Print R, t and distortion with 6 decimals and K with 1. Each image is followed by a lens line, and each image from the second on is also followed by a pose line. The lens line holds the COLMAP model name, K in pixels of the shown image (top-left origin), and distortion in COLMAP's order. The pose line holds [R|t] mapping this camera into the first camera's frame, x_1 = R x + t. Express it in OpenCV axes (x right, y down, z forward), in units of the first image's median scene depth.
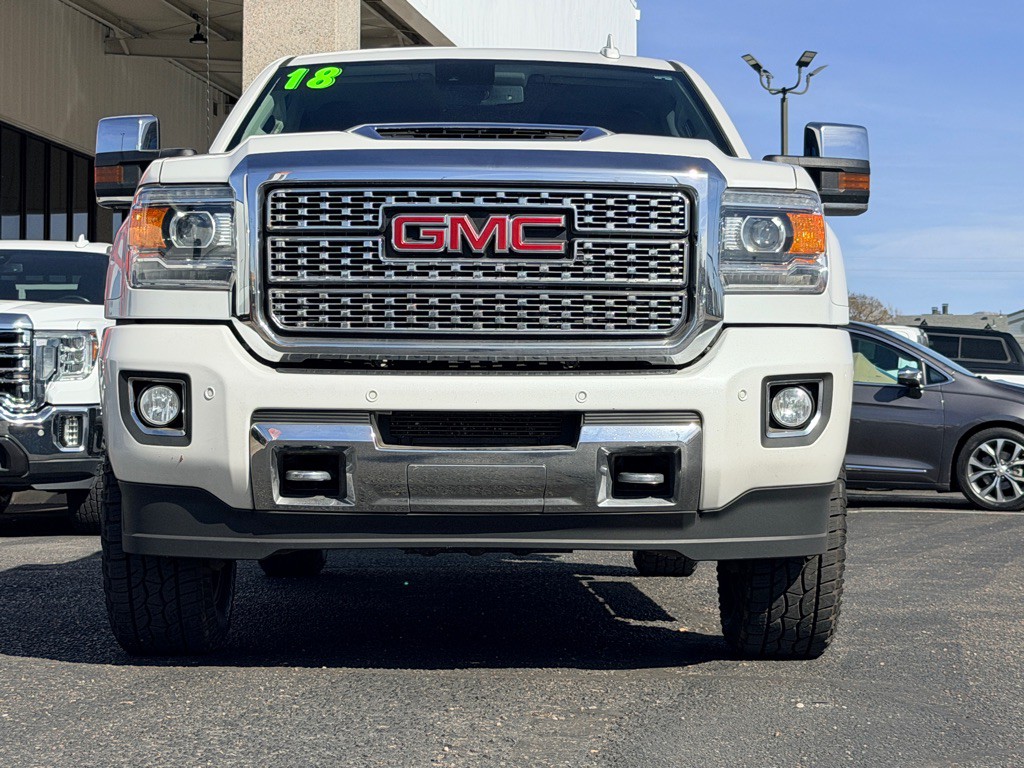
lens RADIAL K [[2287.6, 0, 516.6], [0, 2287.6, 383.3], [0, 0, 1]] dist [0.120045, 0.207237]
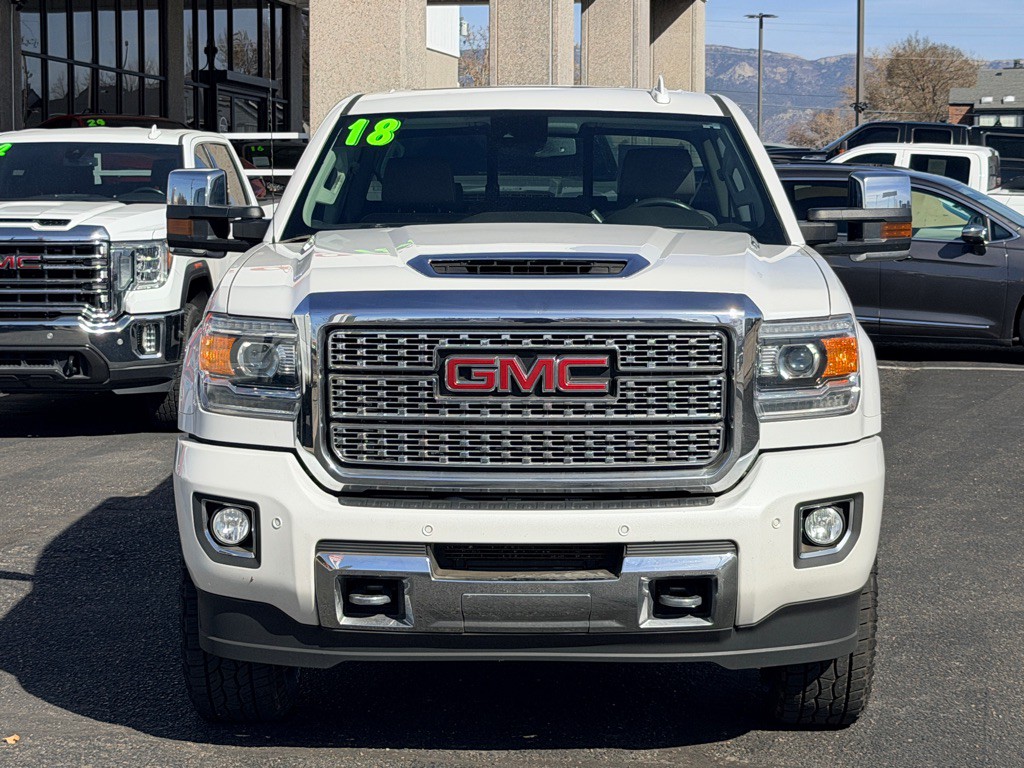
lens RADIAL K [[2287.6, 0, 516.6], [0, 2287.6, 383.3], [0, 0, 1]] dist [0.120045, 0.207237]
pose [[0.999446, -0.002093, -0.033204, 0.013637], [0.005853, 0.993515, 0.113551, -0.180119], [0.032751, -0.113682, 0.992977, -0.052334]]
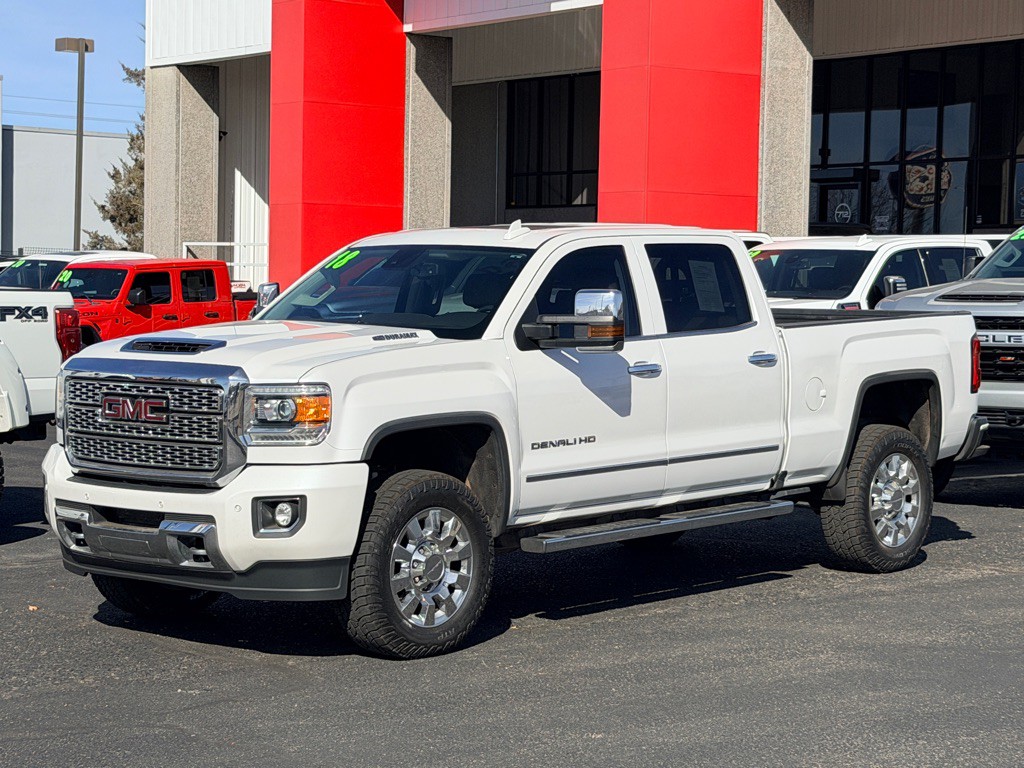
lens RADIAL K [[2242.6, 0, 543.1], [0, 2242.6, 386.4], [0, 0, 1]] dist [0.116533, 0.033660]
pose [[0.752550, 0.033682, -0.657673, 1.383282], [0.007015, 0.998224, 0.059150, -0.184719], [0.658497, -0.049127, 0.750978, -0.118896]]
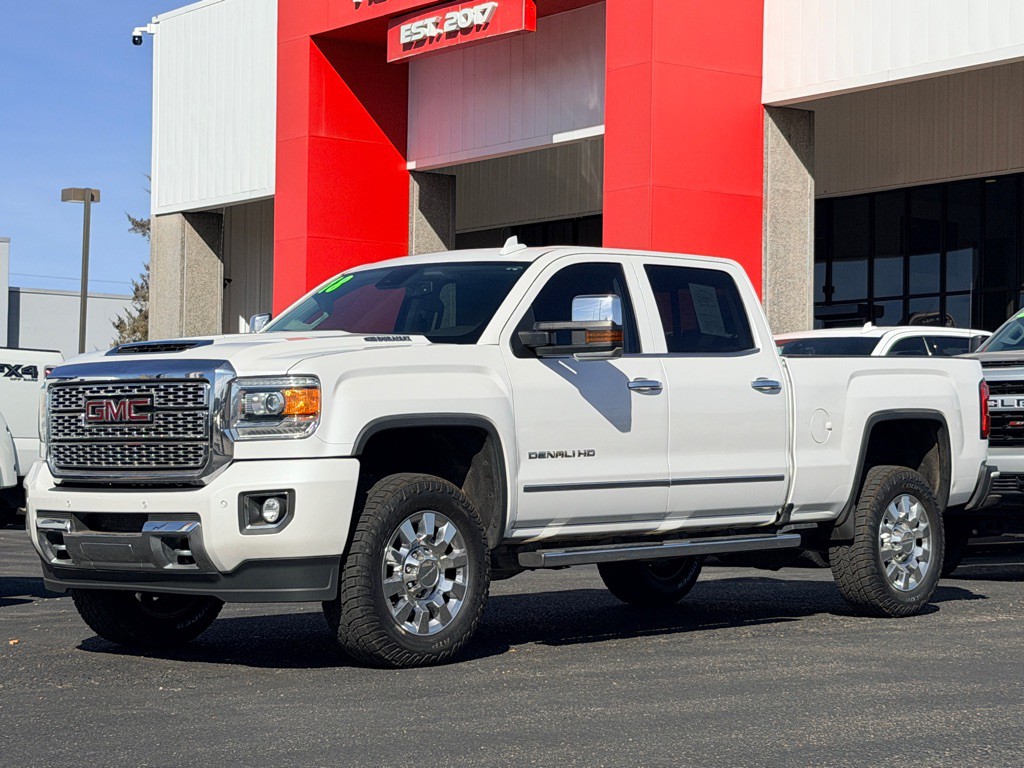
lens RADIAL K [[2241.7, 0, 552.0], [0, 2241.7, 380.5], [0, 0, 1]] dist [0.130919, -0.156803]
pose [[0.752798, -0.028845, -0.657620, 1.356945], [0.015388, 0.999538, -0.026227, -0.037657], [0.658072, 0.009625, 0.752893, -0.077725]]
